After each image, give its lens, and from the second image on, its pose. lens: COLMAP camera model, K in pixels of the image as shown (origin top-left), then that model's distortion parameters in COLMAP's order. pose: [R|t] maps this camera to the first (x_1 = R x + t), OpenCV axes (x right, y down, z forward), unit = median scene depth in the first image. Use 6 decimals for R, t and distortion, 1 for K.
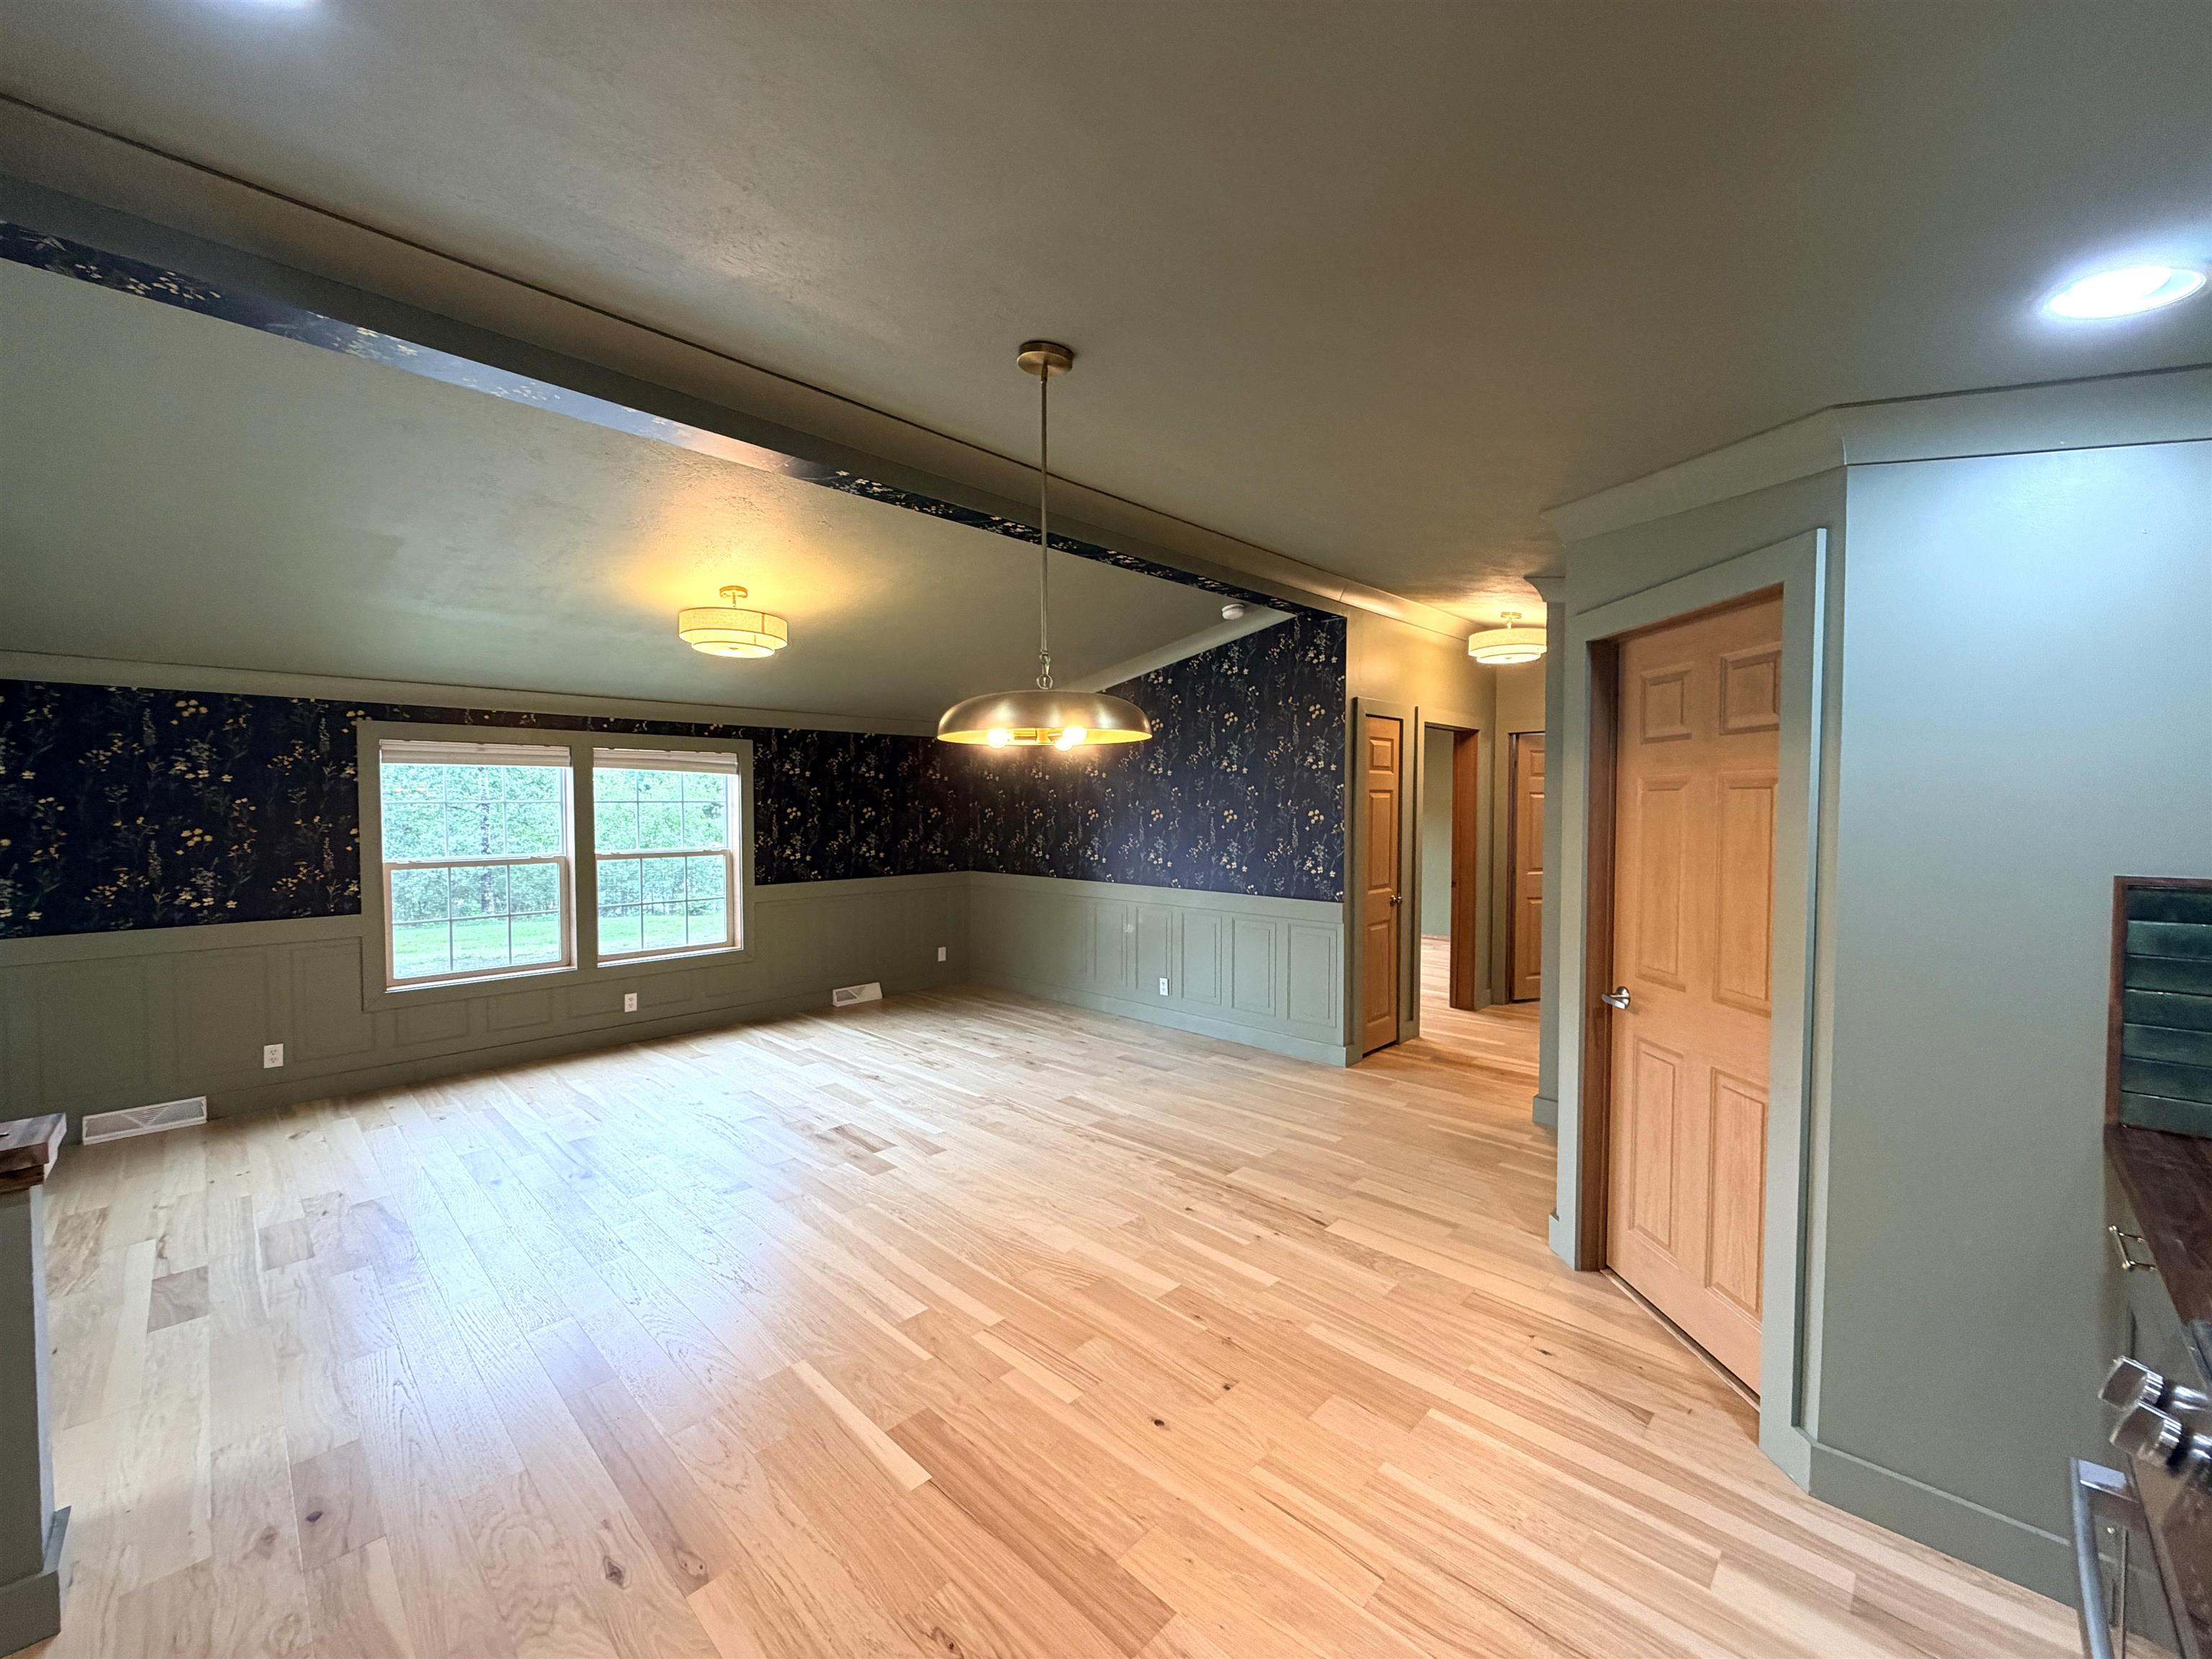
lens RADIAL K [[881.2, 0, 1103.2], [0, 881.2, 830.5], [0, 0, 1]] dist [-0.000513, -0.000166]
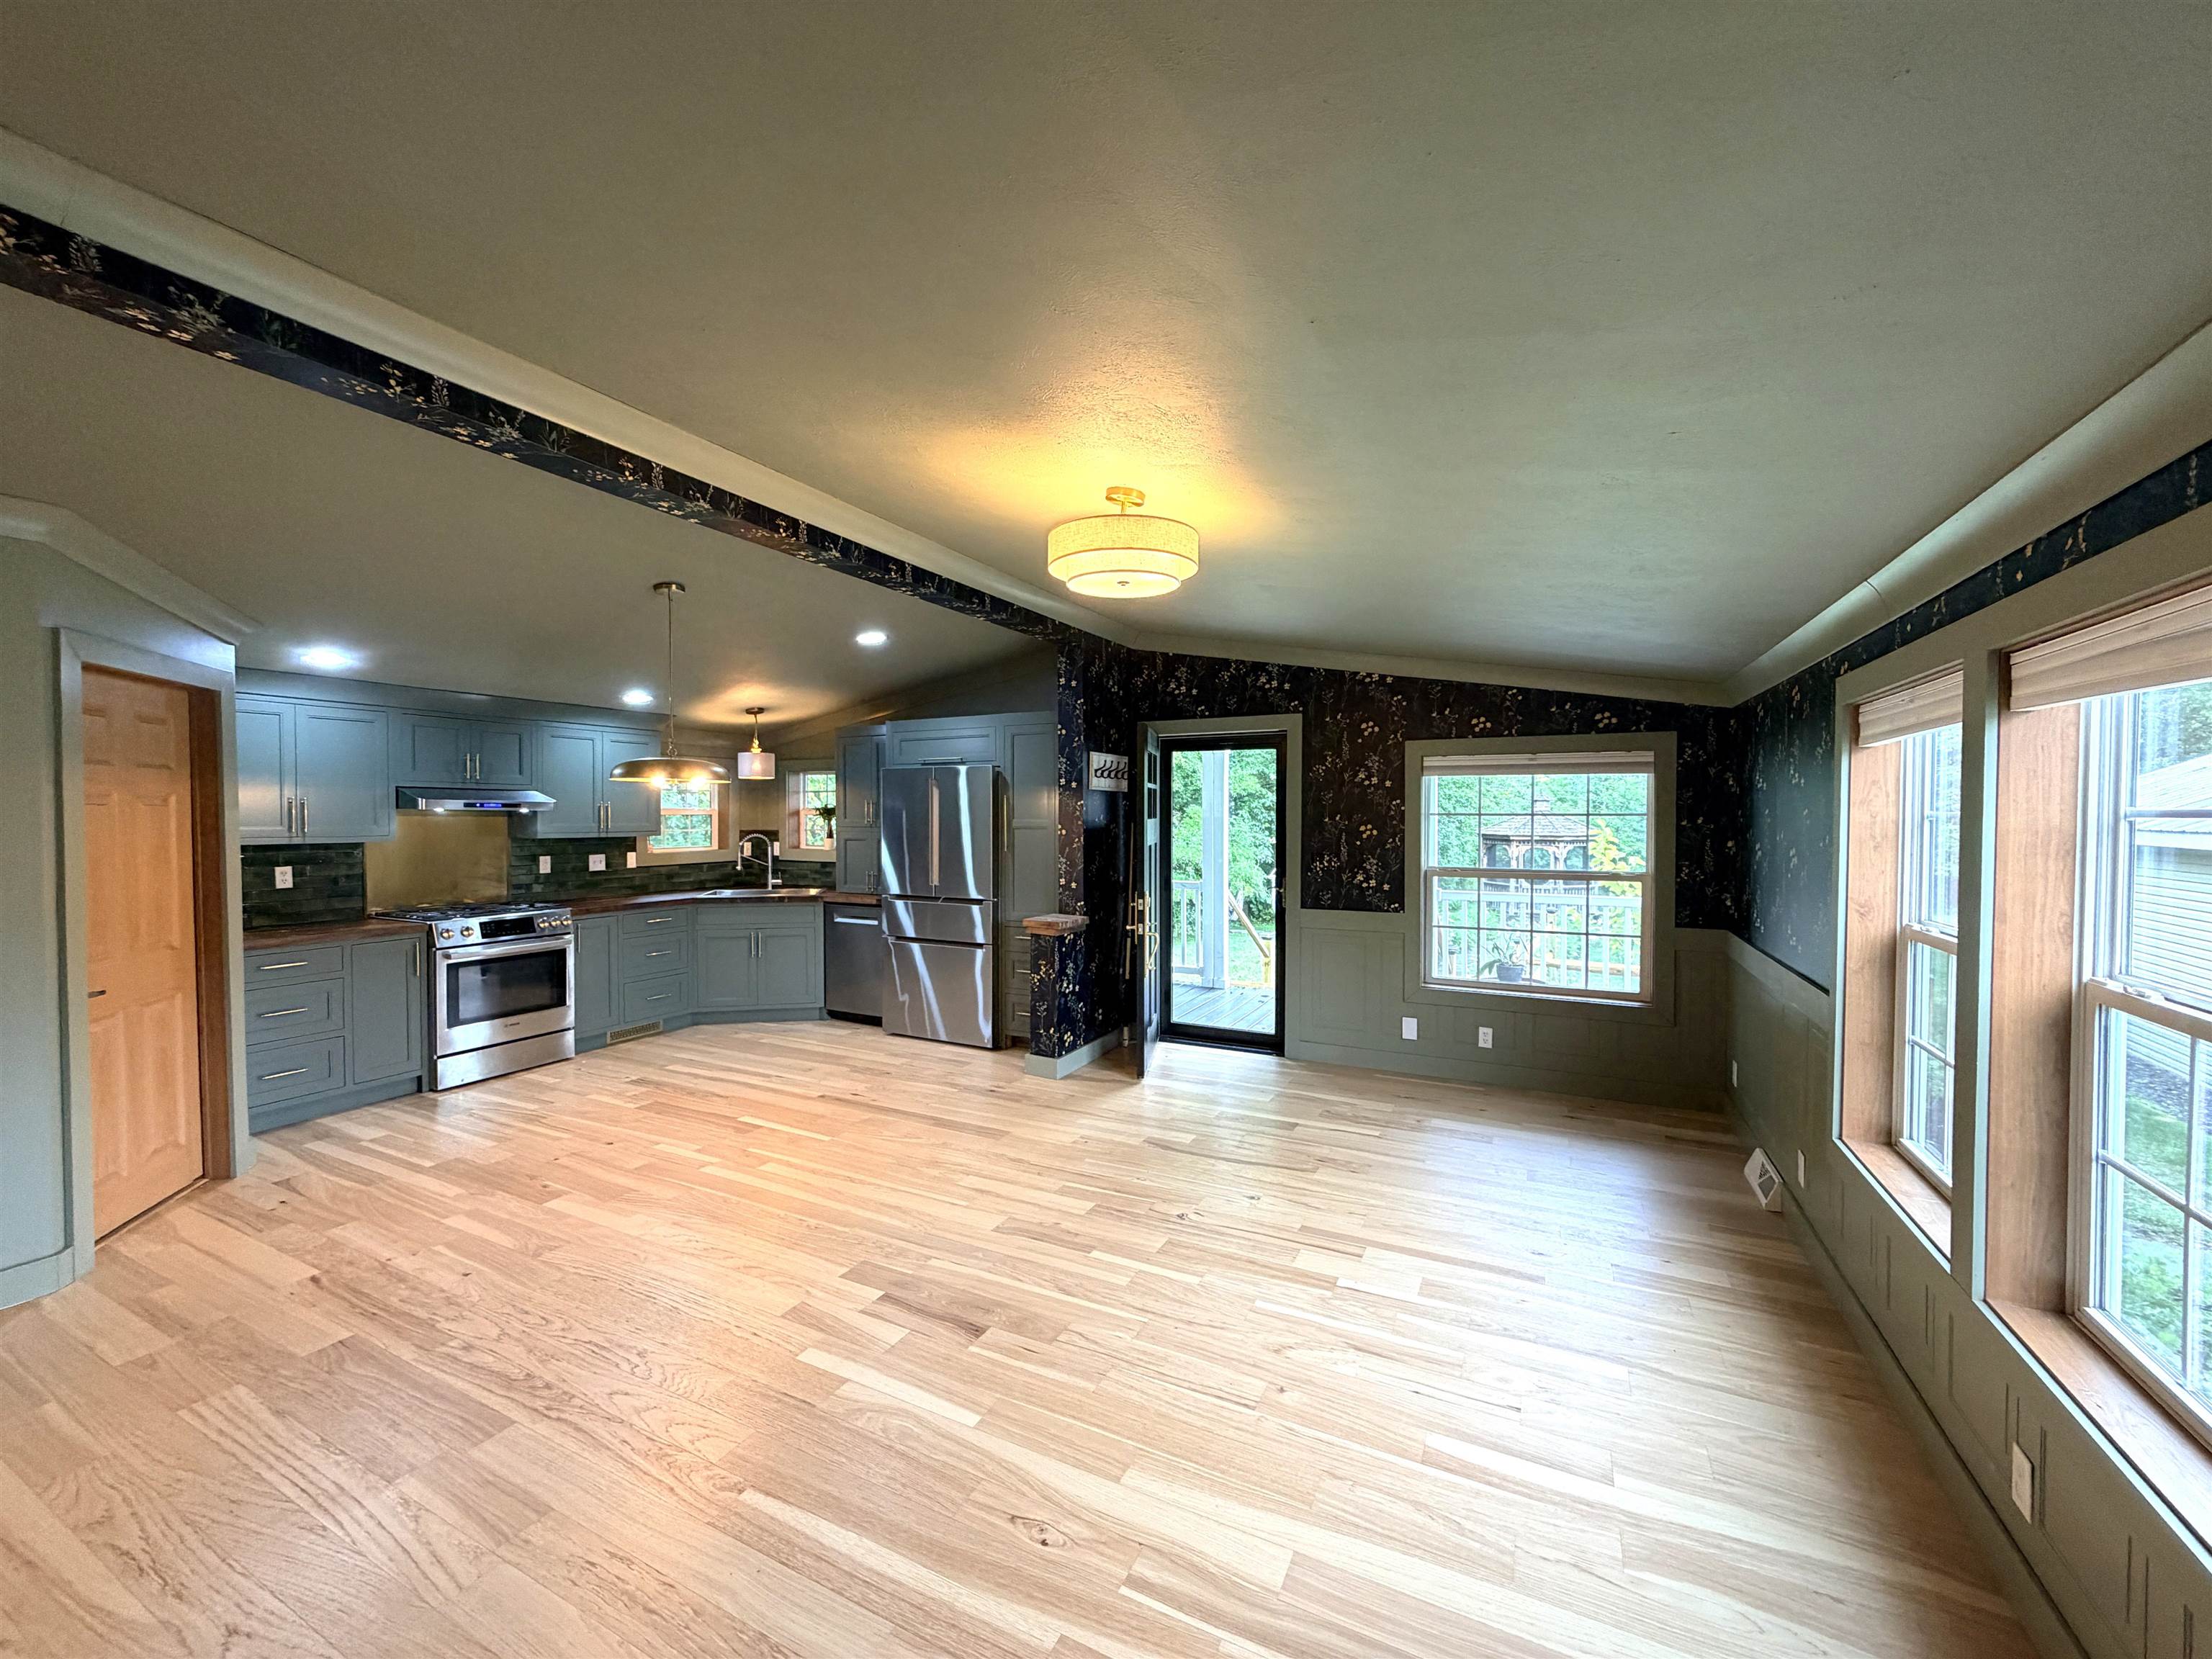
lens RADIAL K [[881.2, 0, 1103.3], [0, 881.2, 833.9], [0, 0, 1]] dist [-0.000513, -0.000166]
pose [[-0.954523, 0.006463, -0.298068, -0.216325], [-0.010445, 0.998426, 0.055098, -0.057840], [0.297955, 0.055706, -0.952953, 1.725952]]
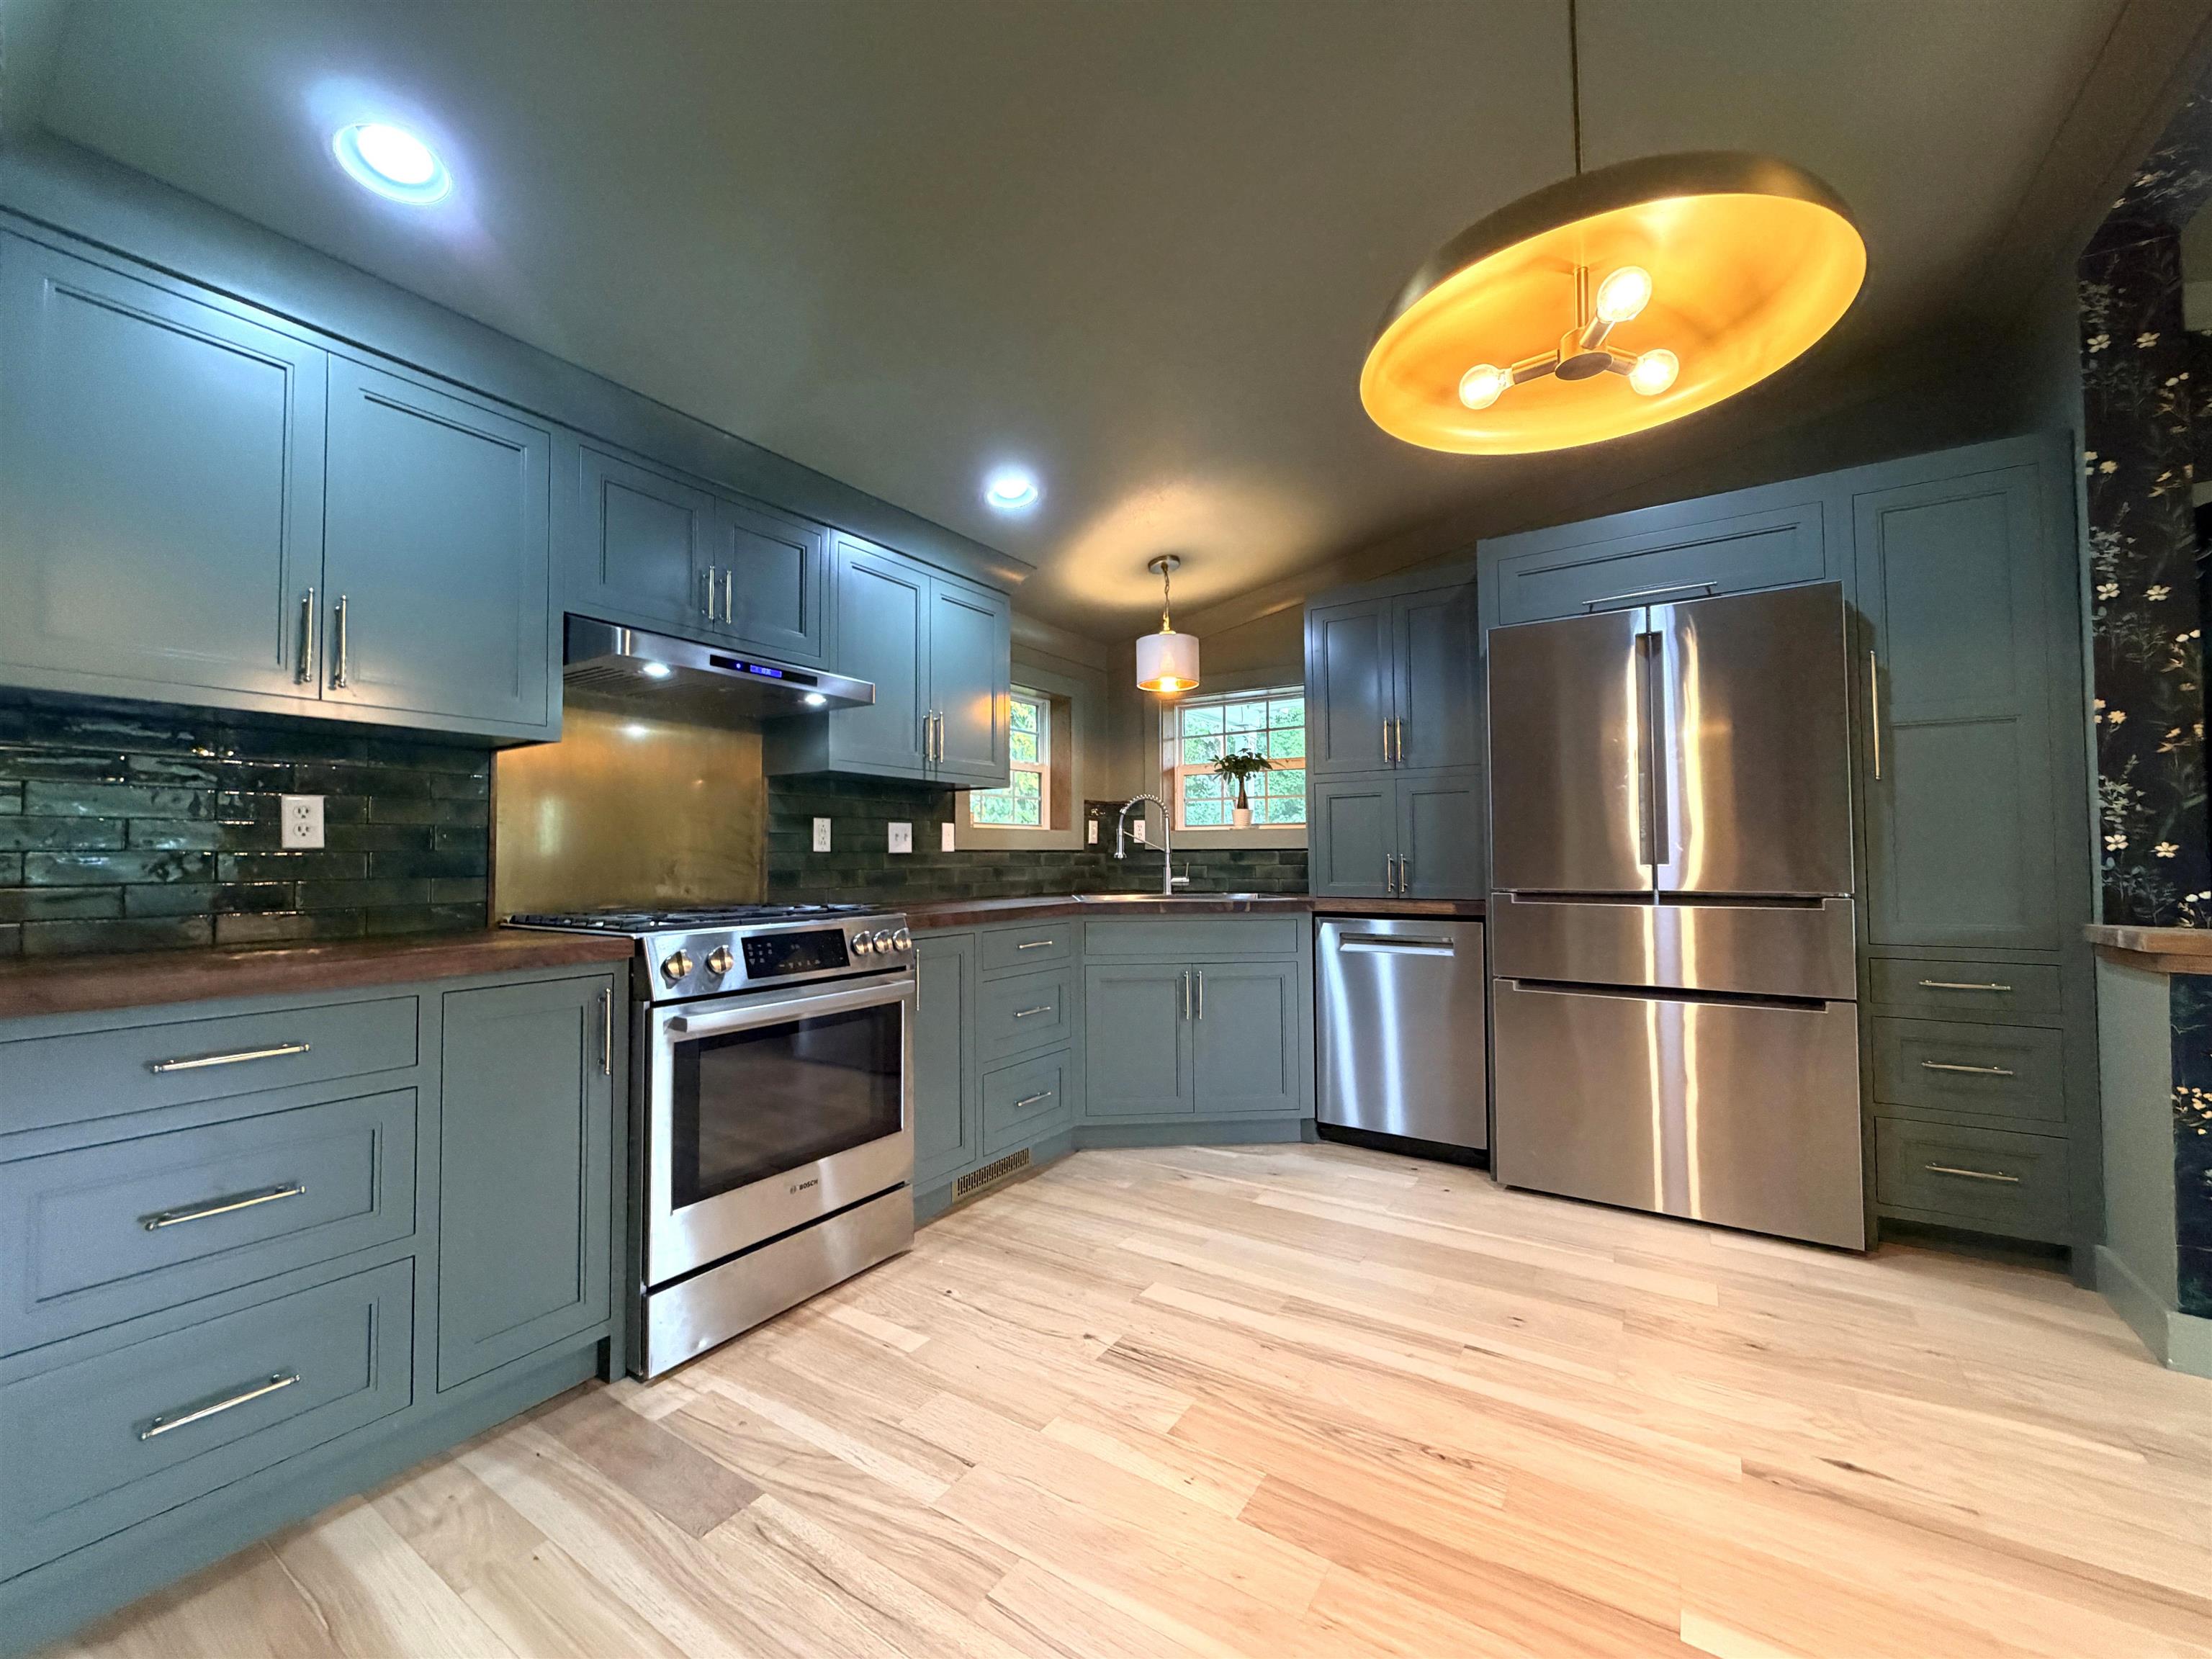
lens RADIAL K [[881.2, 0, 1101.0], [0, 881.2, 833.2], [0, 0, 1]] dist [-0.000513, -0.000166]
pose [[-0.982248, 0.002759, -0.187567, 0.161994], [0.002320, 0.999994, 0.002560, 0.089113], [0.187573, 0.002079, -0.982248, 0.786960]]
